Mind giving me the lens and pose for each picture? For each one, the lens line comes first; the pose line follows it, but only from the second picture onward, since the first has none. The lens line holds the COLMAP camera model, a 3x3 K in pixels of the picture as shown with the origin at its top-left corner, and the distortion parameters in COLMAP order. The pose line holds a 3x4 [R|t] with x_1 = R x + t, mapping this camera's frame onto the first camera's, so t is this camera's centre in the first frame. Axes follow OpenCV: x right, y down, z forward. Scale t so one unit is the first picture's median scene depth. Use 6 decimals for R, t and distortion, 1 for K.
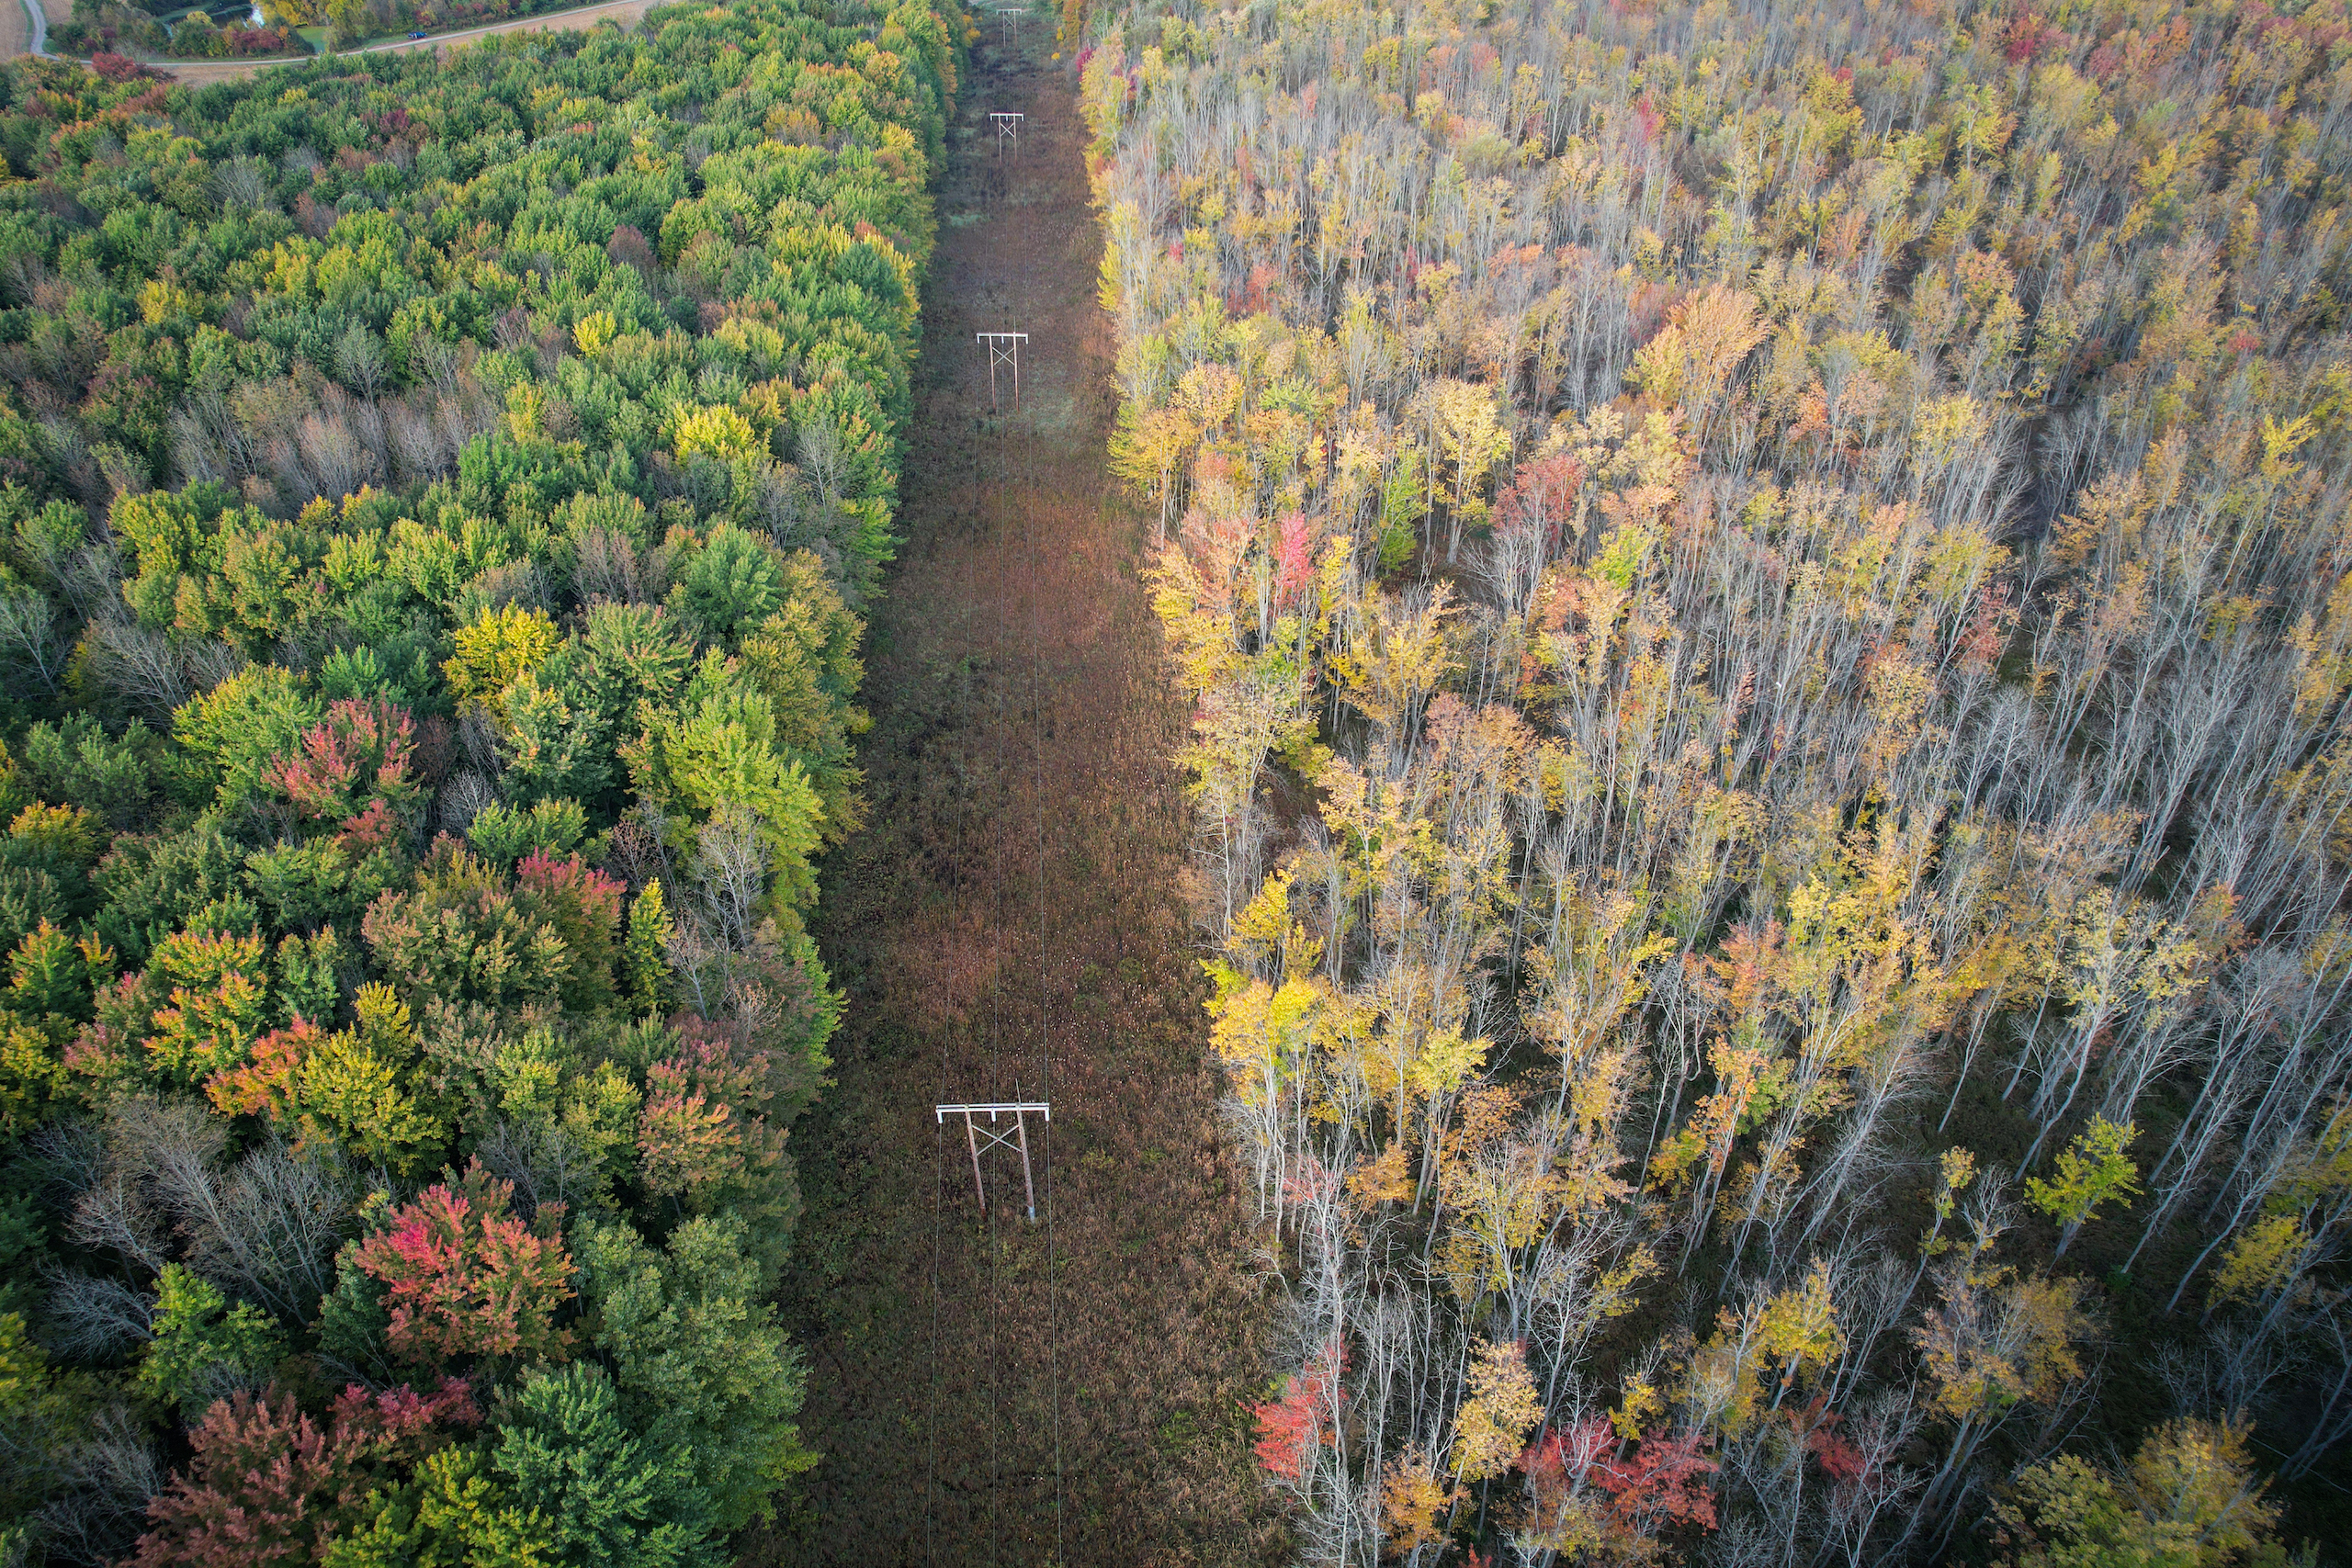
lens RADIAL K [[1490.8, 0, 1175.0], [0, 1490.8, 772.5], [0, 0, 1]] dist [-0.065820, 0.056302]
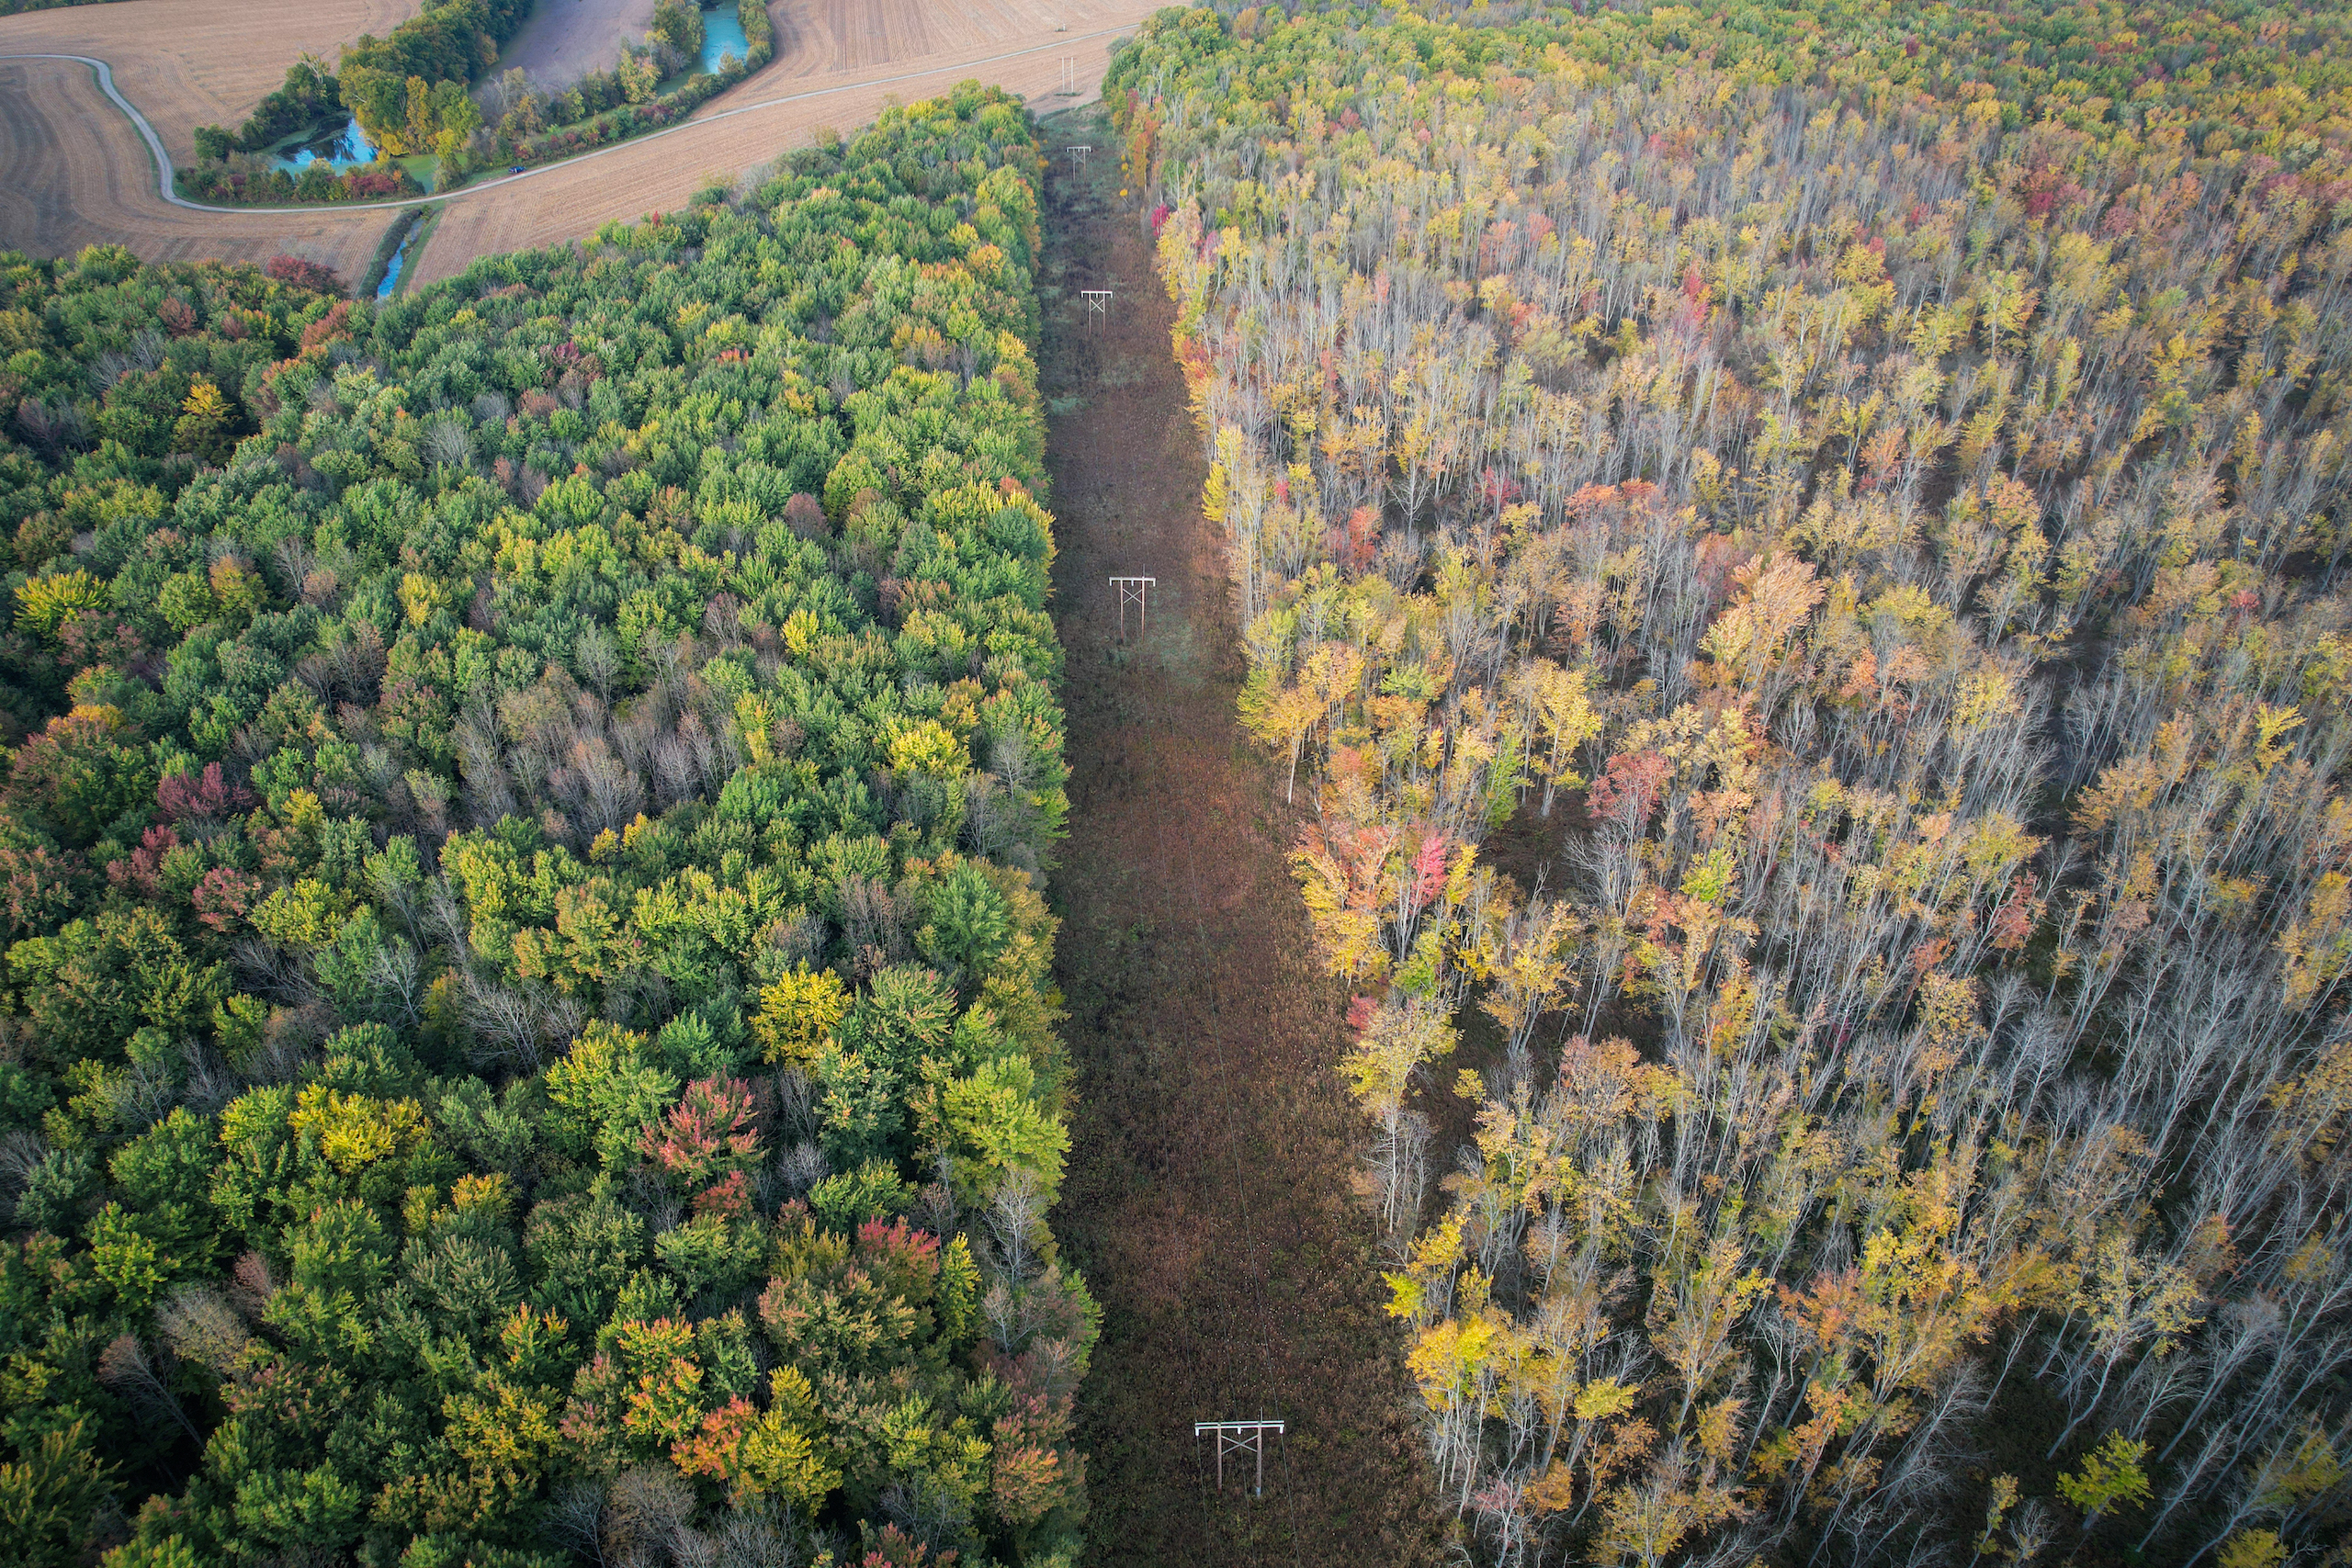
lens RADIAL K [[1490.8, 0, 1176.0], [0, 1490.8, 770.5], [0, 0, 1]] dist [-0.065820, 0.056302]
pose [[0.999980, -0.000592, -0.006340, -0.107760], [0.000594, 1.000000, 0.000439, -0.213553], [0.006339, -0.000443, 0.999980, -0.167253]]
